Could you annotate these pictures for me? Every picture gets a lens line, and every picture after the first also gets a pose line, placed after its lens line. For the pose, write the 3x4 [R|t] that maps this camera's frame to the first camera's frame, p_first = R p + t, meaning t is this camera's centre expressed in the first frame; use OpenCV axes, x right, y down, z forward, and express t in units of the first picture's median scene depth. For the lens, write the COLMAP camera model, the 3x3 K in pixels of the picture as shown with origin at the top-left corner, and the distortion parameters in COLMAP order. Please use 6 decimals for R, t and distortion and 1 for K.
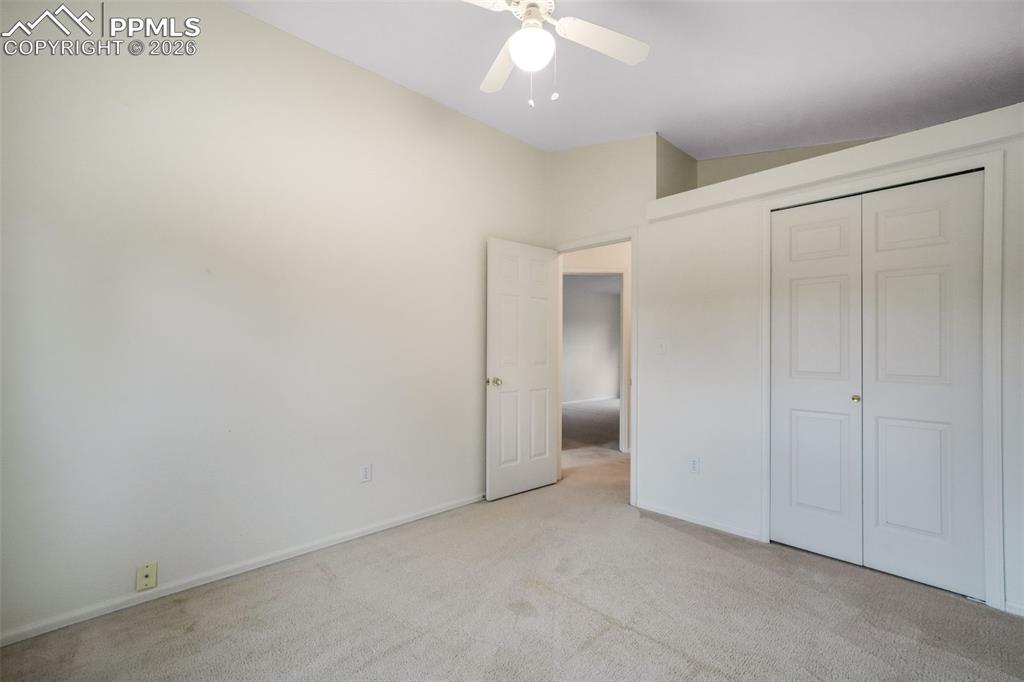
lens RADIAL K [[419.5, 0, 508.6], [0, 419.5, 344.5], [0, 0, 1]] dist [0.000022, 0.000544]
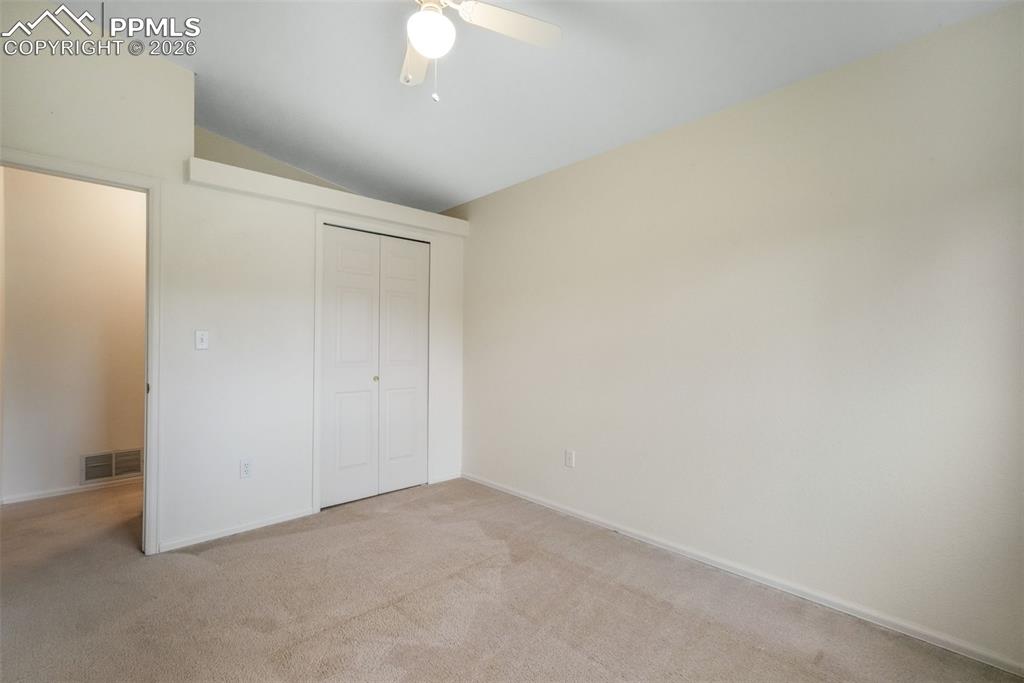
lens RADIAL K [[419.4, 0, 509.0], [0, 419.4, 340.5], [0, 0, 1]] dist [-0.000111, 0.000082]
pose [[0.078896, 0.007549, 0.996854, -0.539187], [-0.013647, 0.999886, -0.006491, 0.004100], [-0.996789, -0.013092, 0.078990, 0.436244]]
